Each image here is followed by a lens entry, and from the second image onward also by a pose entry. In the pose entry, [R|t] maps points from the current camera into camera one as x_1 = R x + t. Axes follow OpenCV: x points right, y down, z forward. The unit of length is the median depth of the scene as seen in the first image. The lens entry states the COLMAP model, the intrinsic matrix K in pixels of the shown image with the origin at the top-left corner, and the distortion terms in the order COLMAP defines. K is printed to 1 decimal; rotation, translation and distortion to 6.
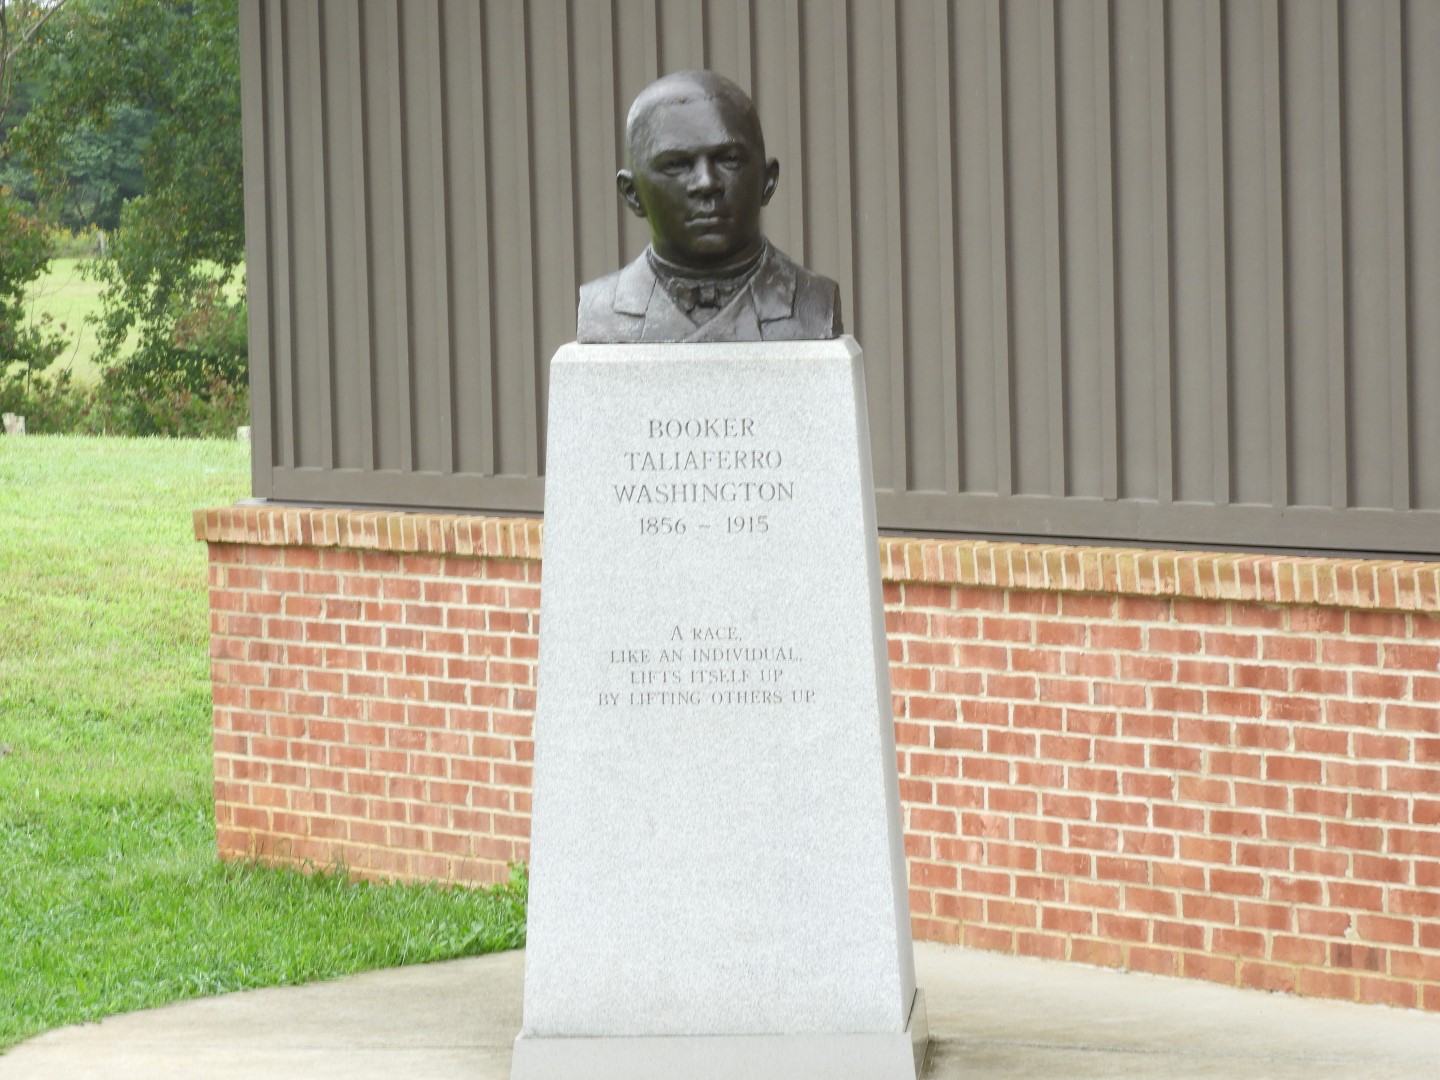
lens RADIAL K [[6397.7, 0, 719.8], [0, 6397.7, 539.9], [0, 0, 1]] dist [0.103307, 0.000000]
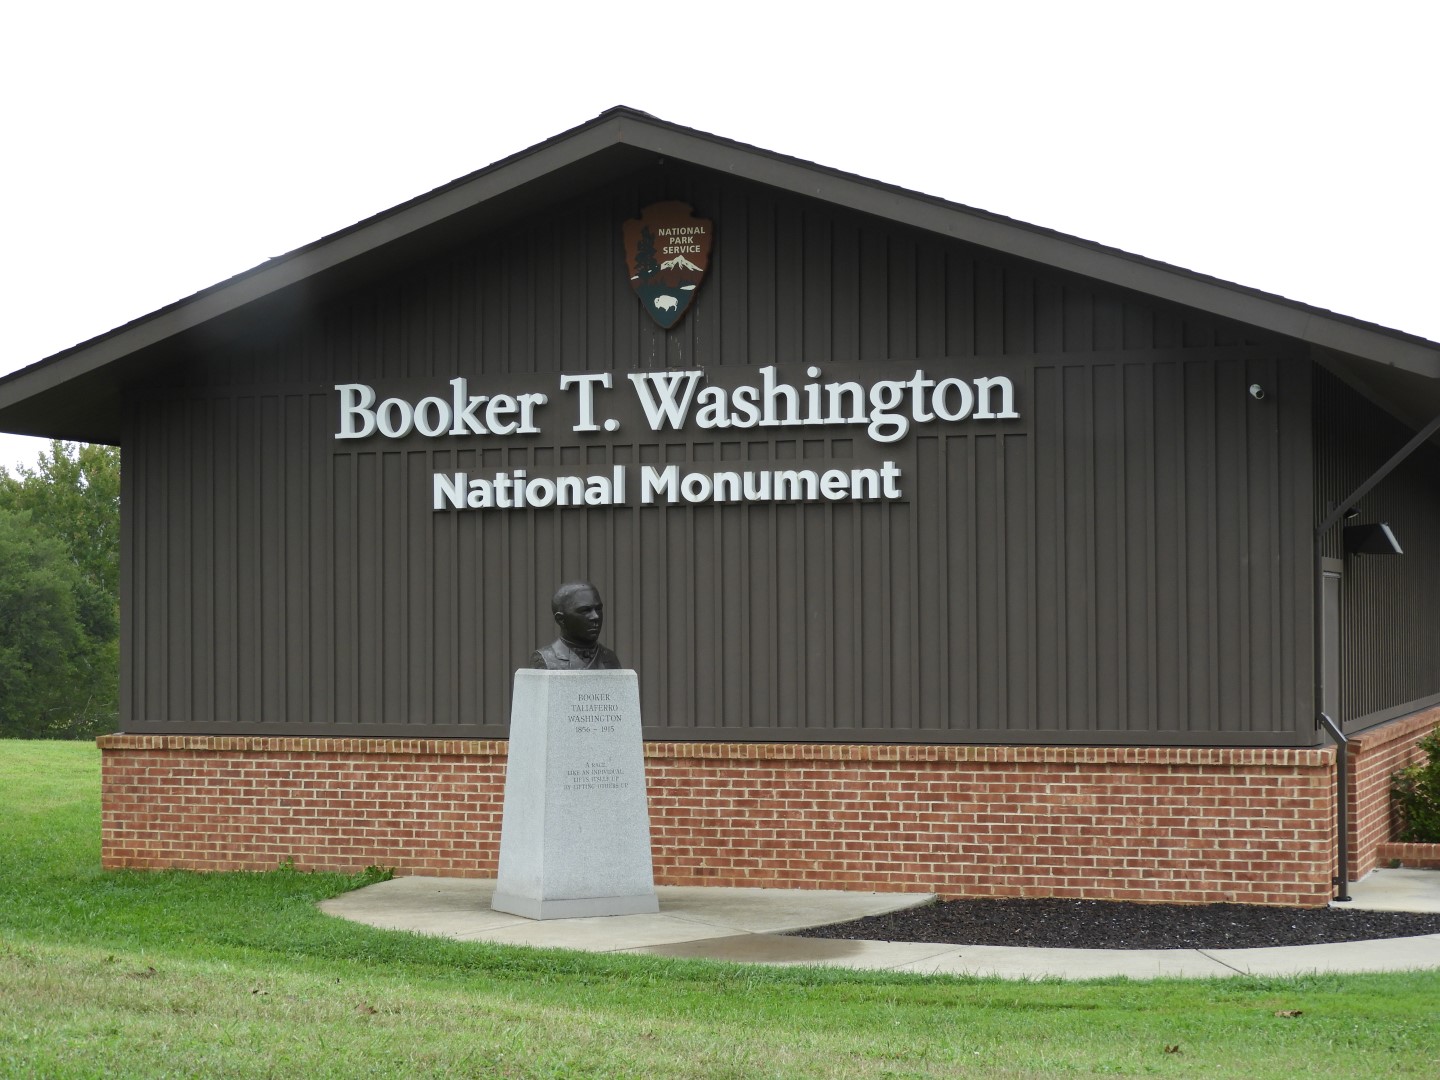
lens RADIAL K [[2727.3, 0, 717.3], [0, 2727.3, 542.9], [0, 0, 1]] dist [-0.077060, 0.000000]
pose [[0.818937, 0.039051, 0.572553, -0.549701], [0.014388, 0.995971, -0.088510, 0.019638], [-0.573703, 0.080722, 0.815076, -0.075220]]
